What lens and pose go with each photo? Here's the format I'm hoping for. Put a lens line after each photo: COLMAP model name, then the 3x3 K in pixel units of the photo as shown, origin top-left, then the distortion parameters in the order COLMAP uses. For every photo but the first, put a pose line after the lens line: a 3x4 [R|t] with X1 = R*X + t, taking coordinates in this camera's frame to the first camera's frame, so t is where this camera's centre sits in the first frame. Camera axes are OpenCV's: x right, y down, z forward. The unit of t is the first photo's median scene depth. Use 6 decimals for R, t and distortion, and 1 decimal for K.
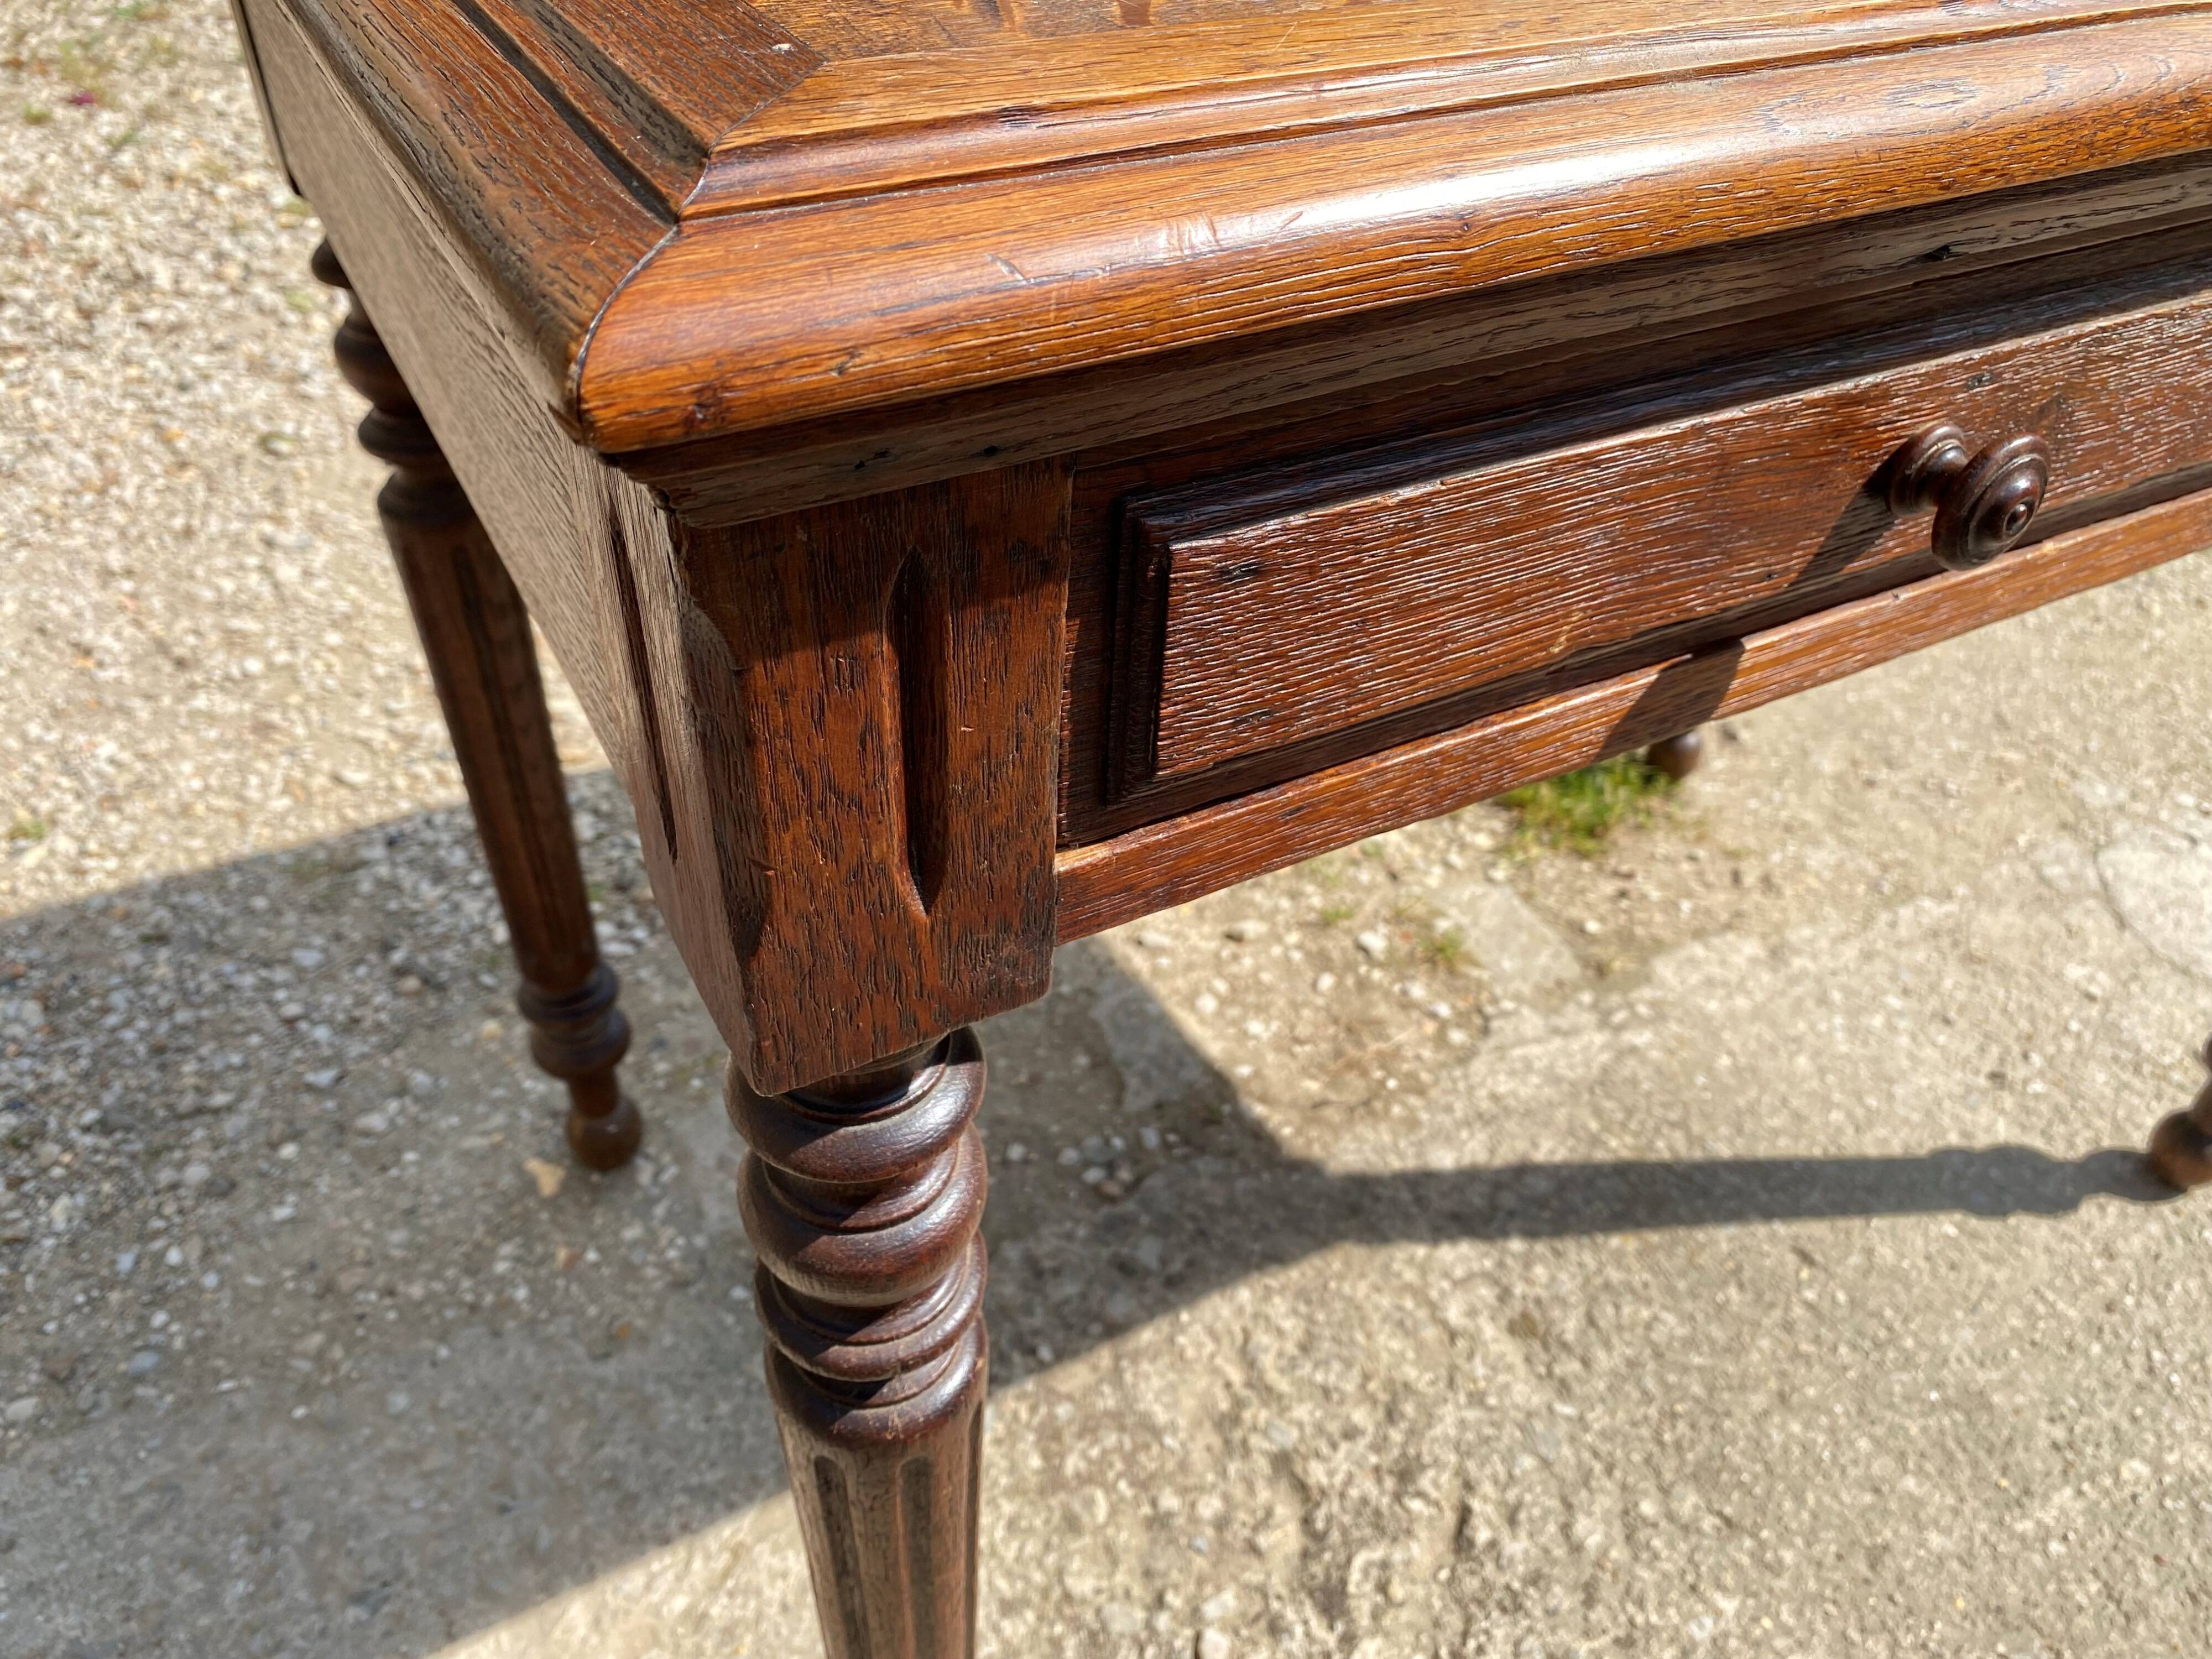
lens RADIAL K [[1692.7, 0, 1096.5], [0, 1692.7, 838.4], [0, 0, 1]] dist [0.013698, -0.011473]
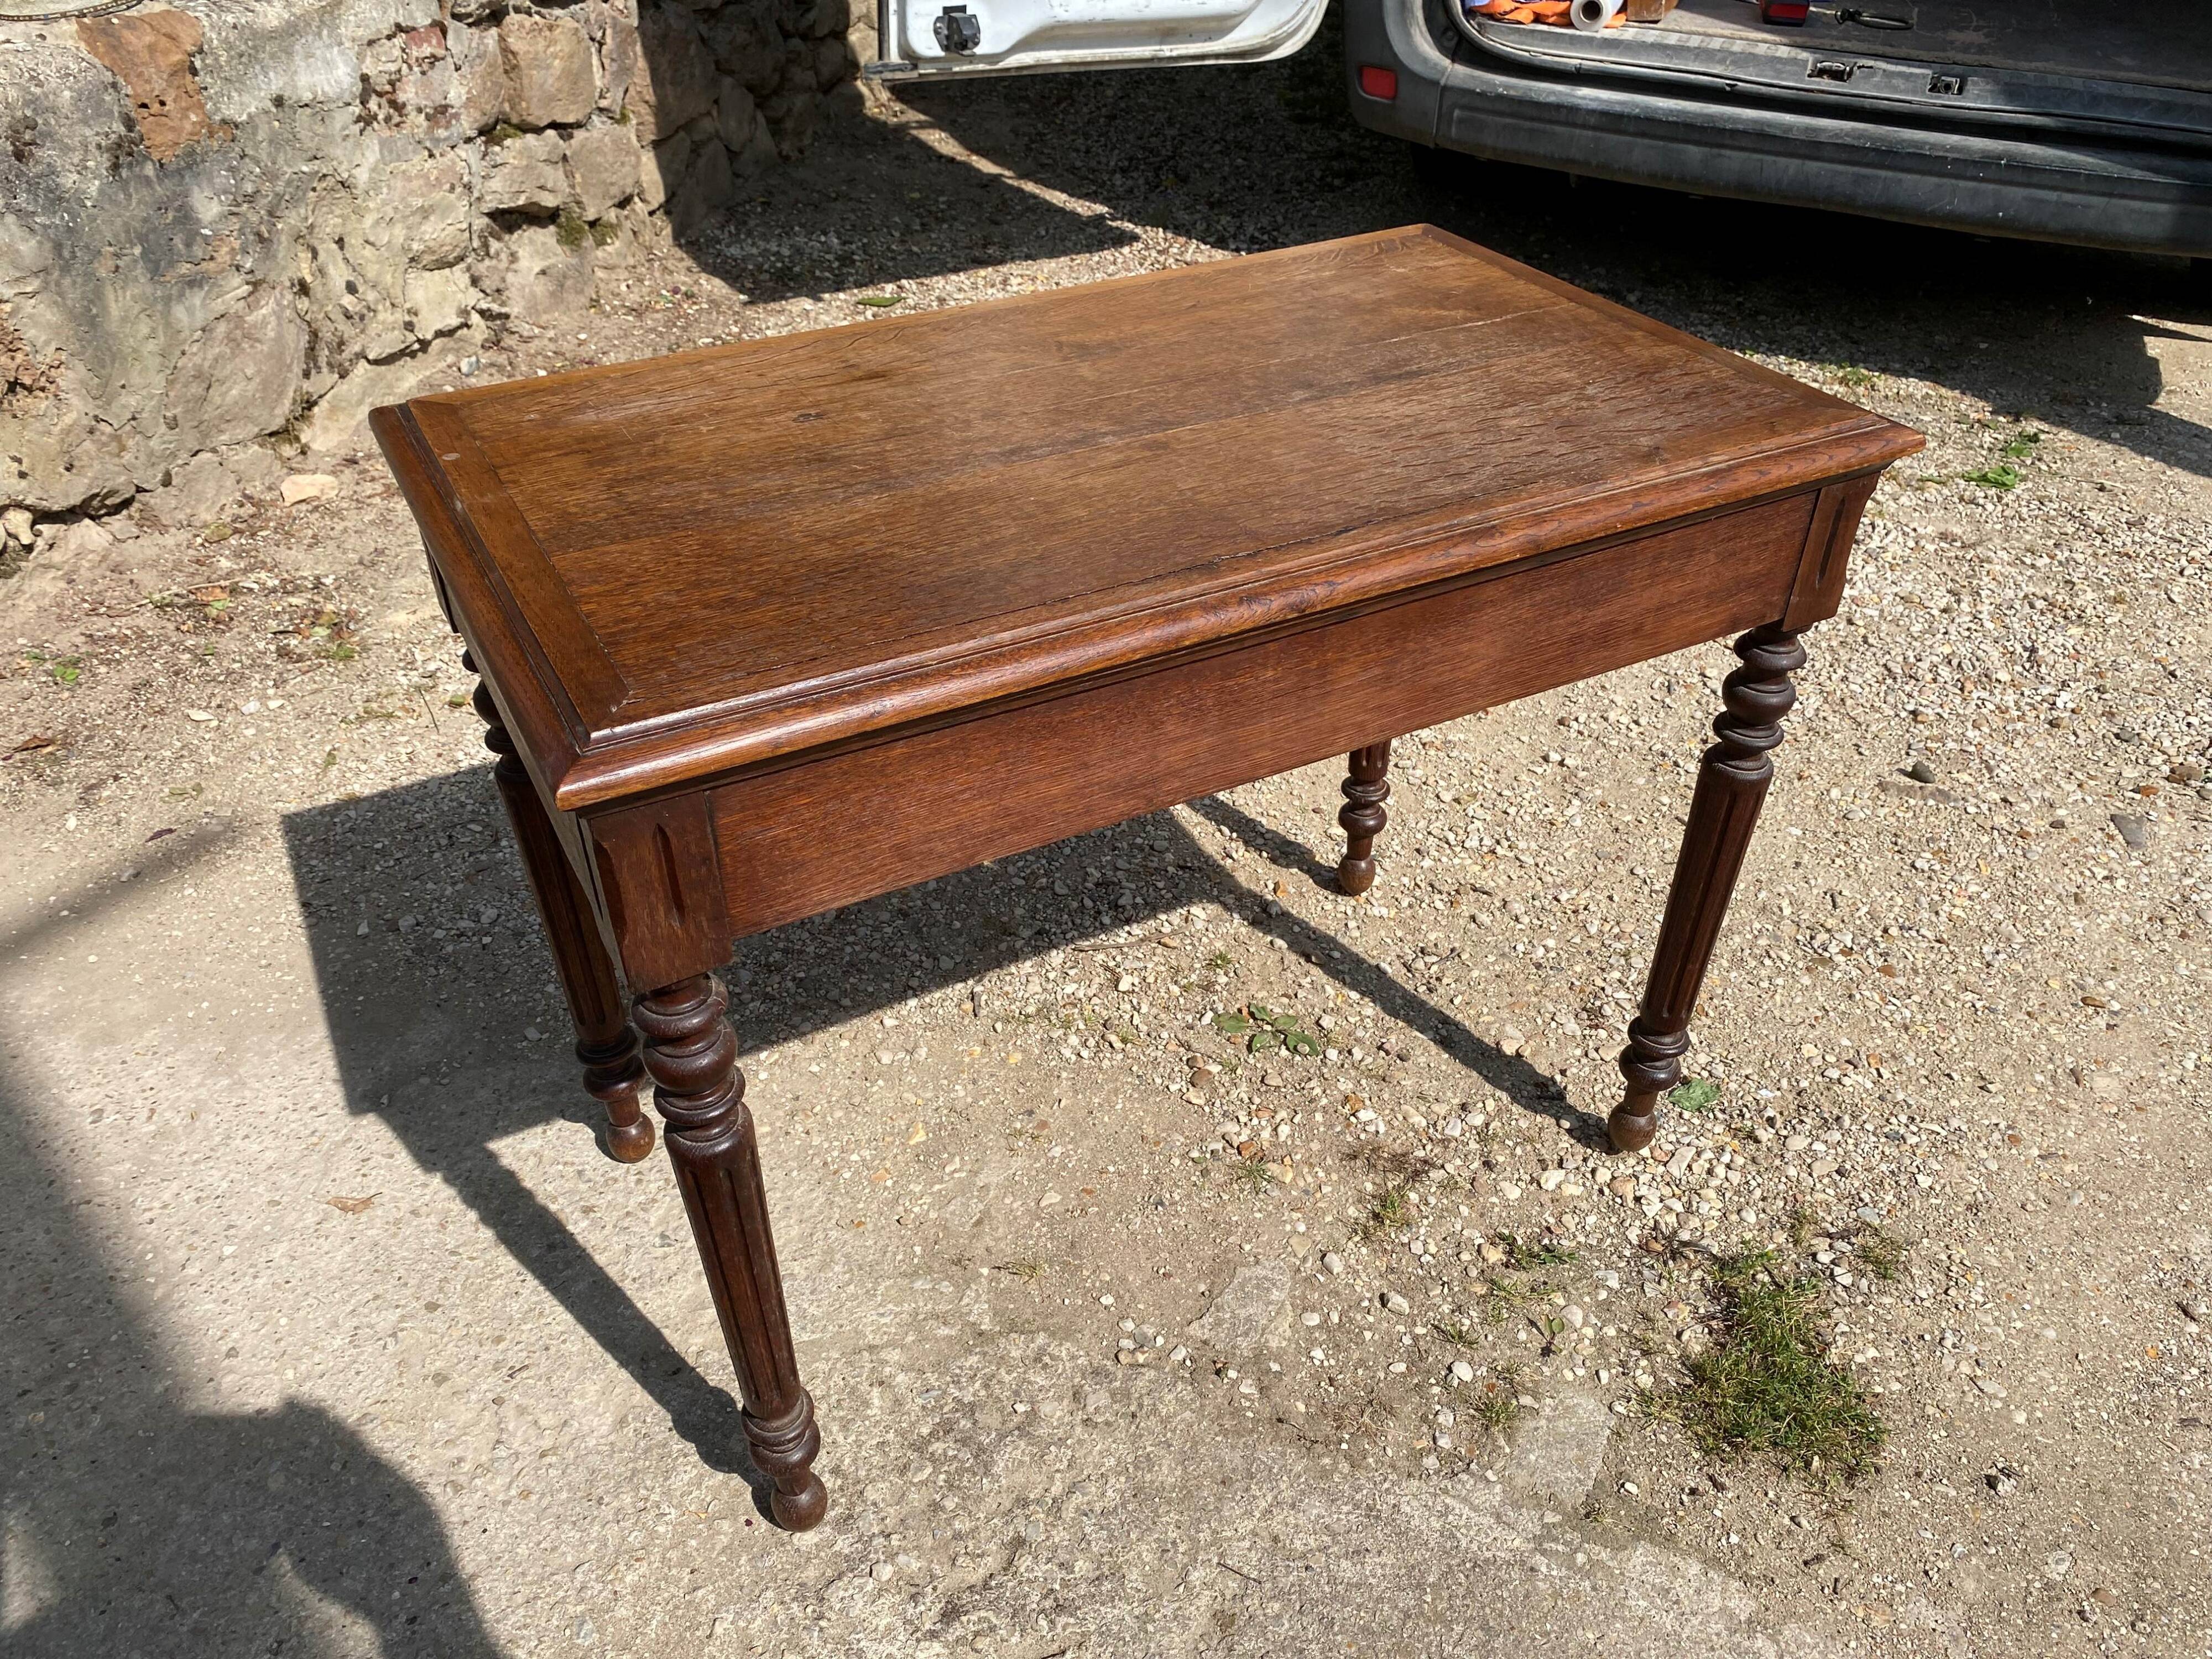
lens RADIAL K [[1692.7, 0, 1105.7], [0, 1692.7, 828.7], [0, 0, 1]] dist [0.013698, -0.011473]
pose [[0.609228, 0.412994, -0.676962, 0.800838], [-0.501135, 0.862117, 0.074957, -0.282246], [0.614577, 0.293583, 0.732191, -0.191118]]
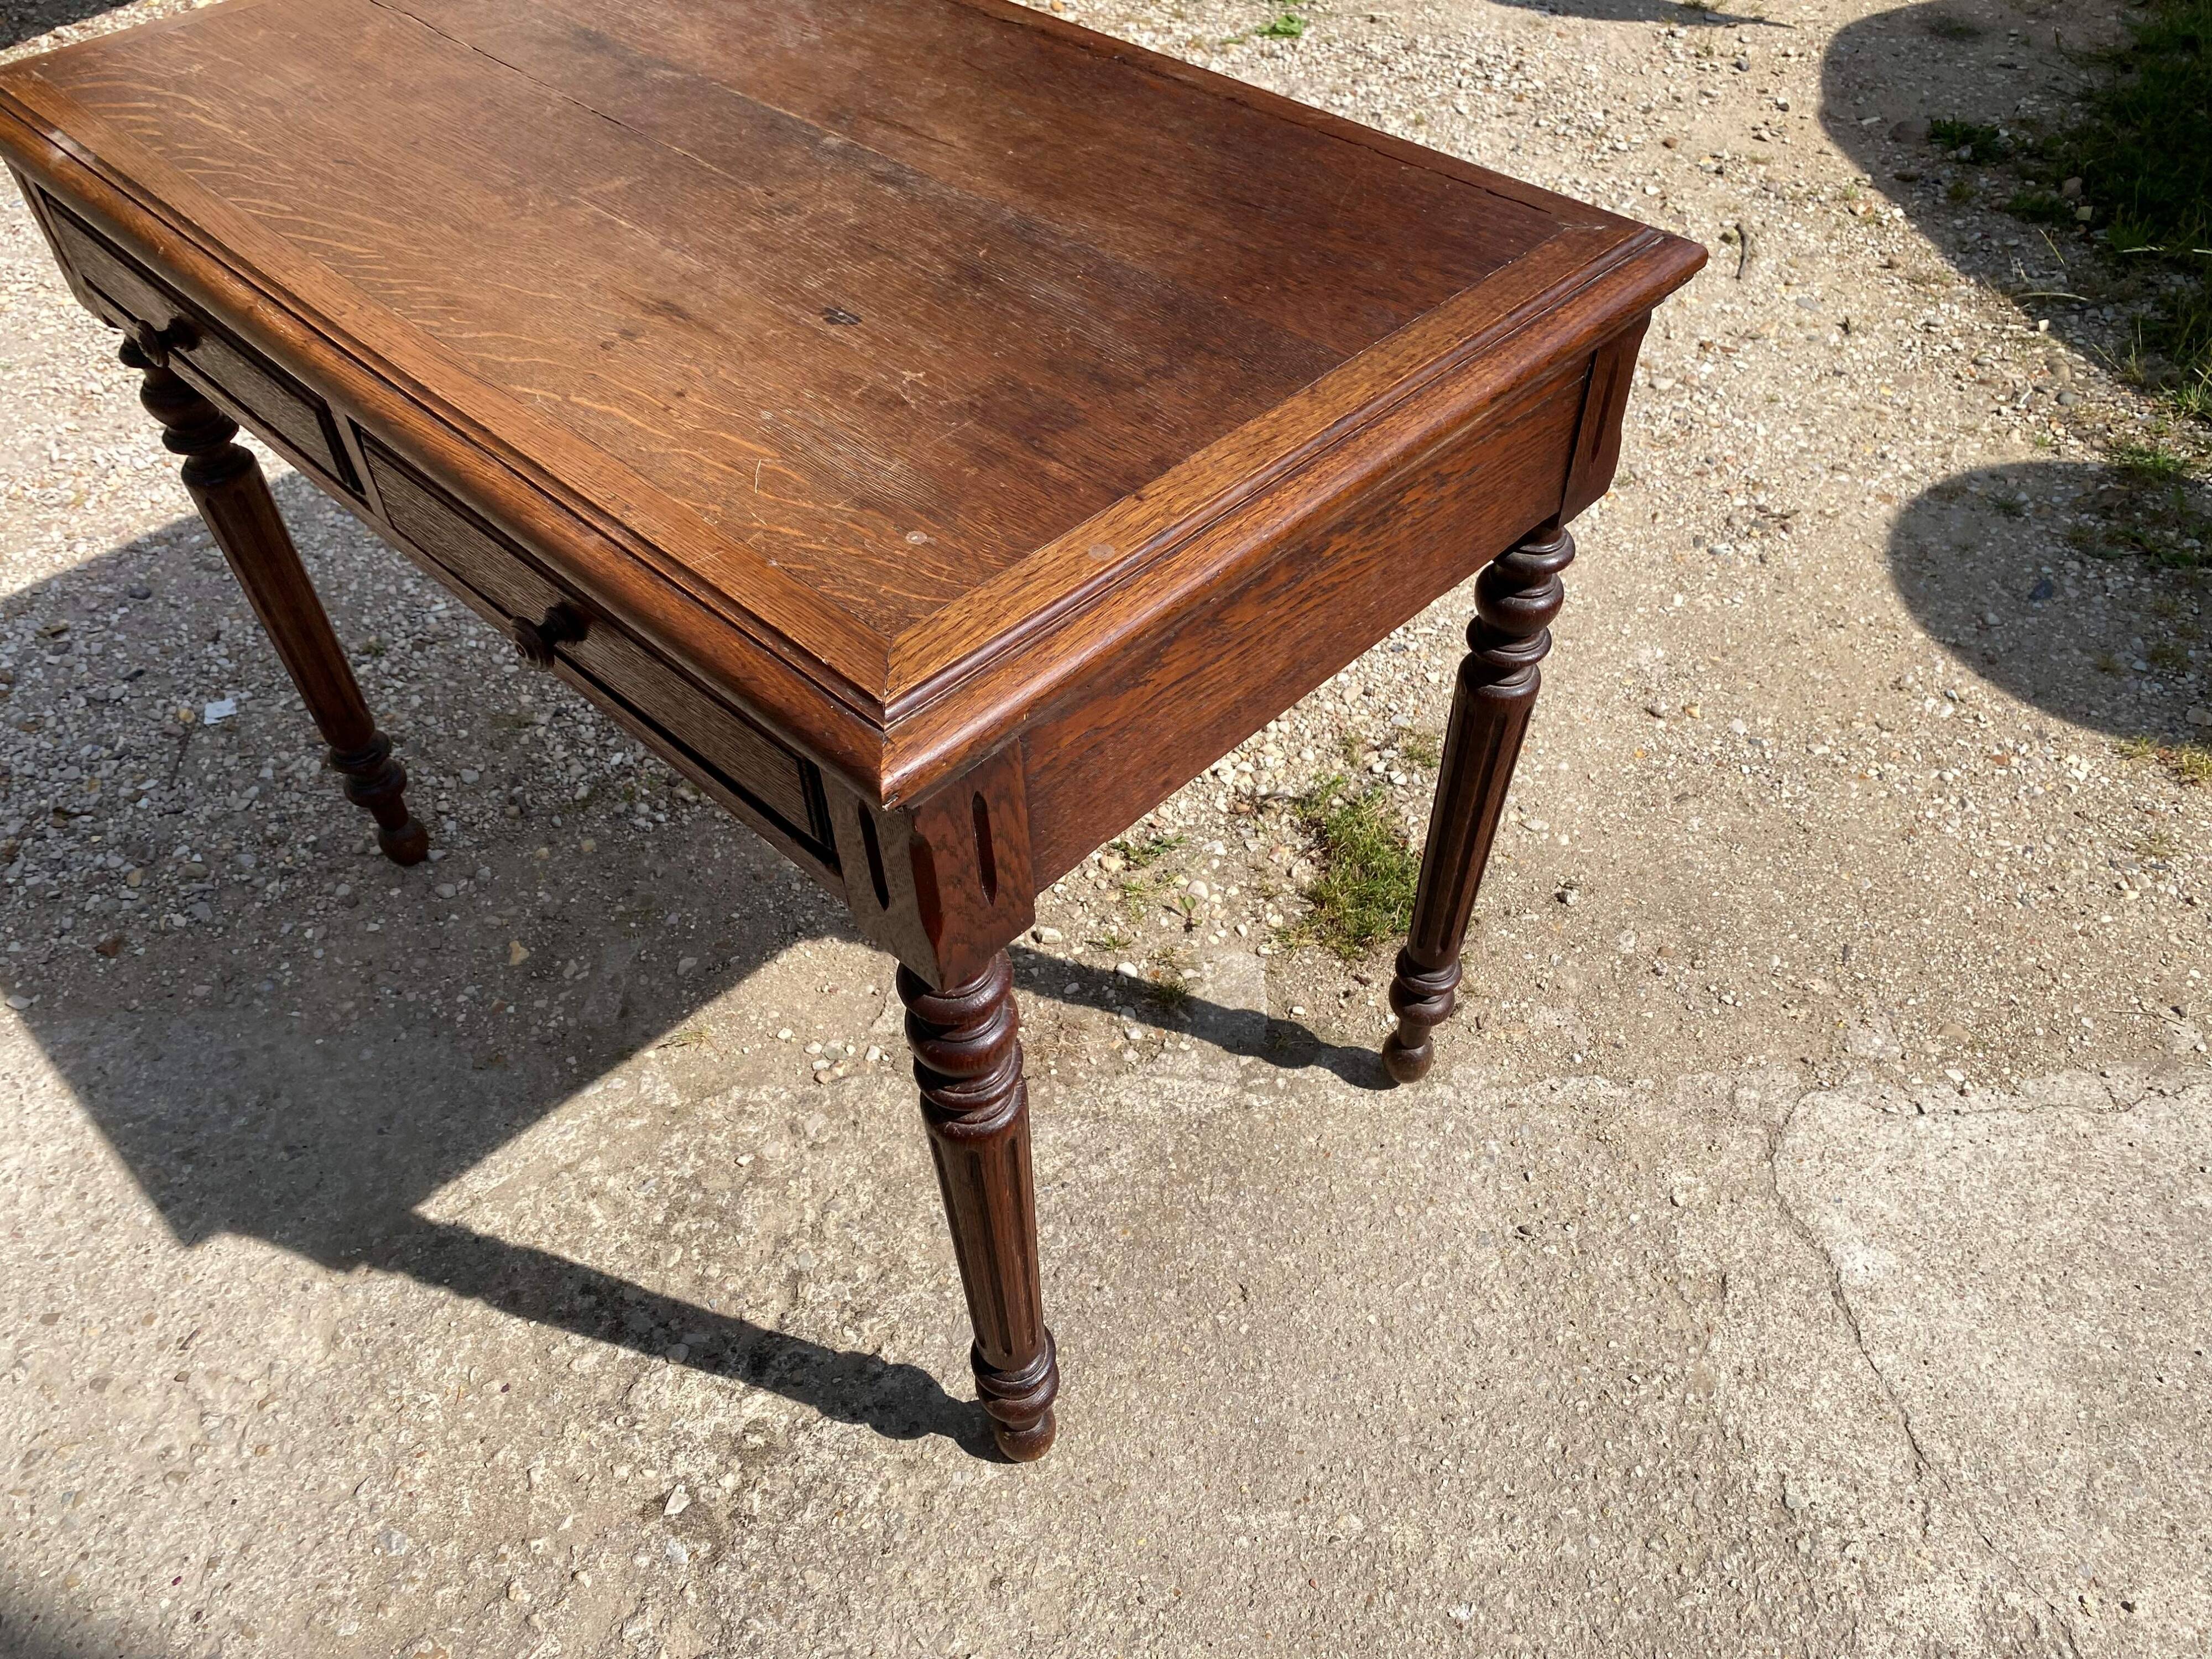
lens RADIAL K [[1692.7, 0, 1106.6], [0, 1692.7, 839.8], [0, 0, 1]] dist [0.013698, -0.011473]
pose [[0.894715, 0.267136, -0.357943, 0.699727], [-0.243492, 0.963588, 0.110501, -0.208171], [0.374428, -0.011711, 0.927182, -0.242601]]
